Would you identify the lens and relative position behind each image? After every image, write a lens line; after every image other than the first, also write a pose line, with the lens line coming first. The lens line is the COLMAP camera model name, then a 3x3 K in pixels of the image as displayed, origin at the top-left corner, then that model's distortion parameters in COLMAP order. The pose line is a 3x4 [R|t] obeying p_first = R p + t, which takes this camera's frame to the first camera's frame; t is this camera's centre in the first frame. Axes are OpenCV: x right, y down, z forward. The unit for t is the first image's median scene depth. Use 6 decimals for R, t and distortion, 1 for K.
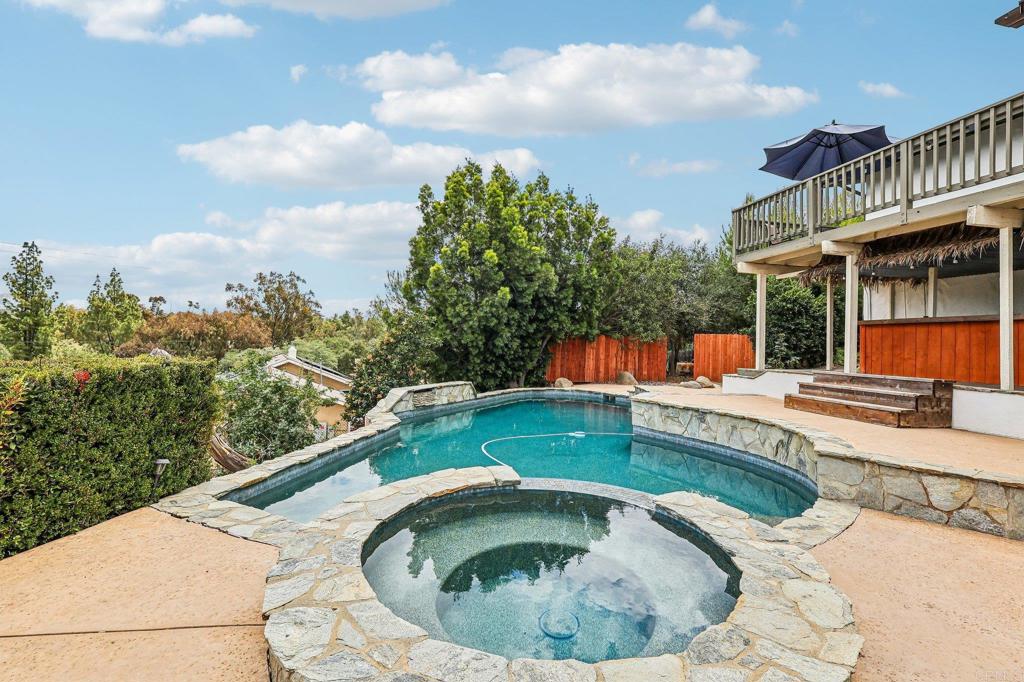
lens RADIAL K [[445.8, 0, 512.3], [0, 445.8, 342.8], [0, 0, 1]] dist [0.000350, 0.000389]
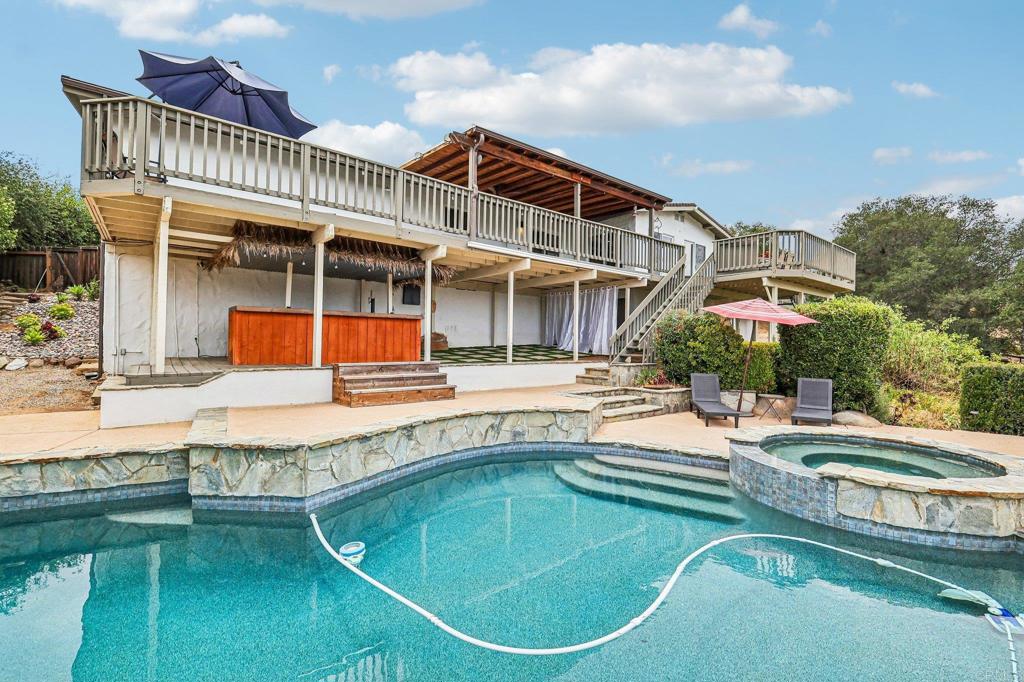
lens RADIAL K [[445.8, 0, 511.1], [0, 445.8, 332.1], [0, 0, 1]] dist [0.000350, 0.000389]
pose [[-0.463675, -0.012831, 0.885912, -0.328111], [-0.023690, 0.999717, 0.002080, -0.015075], [-0.885688, -0.020023, -0.463848, 1.160953]]
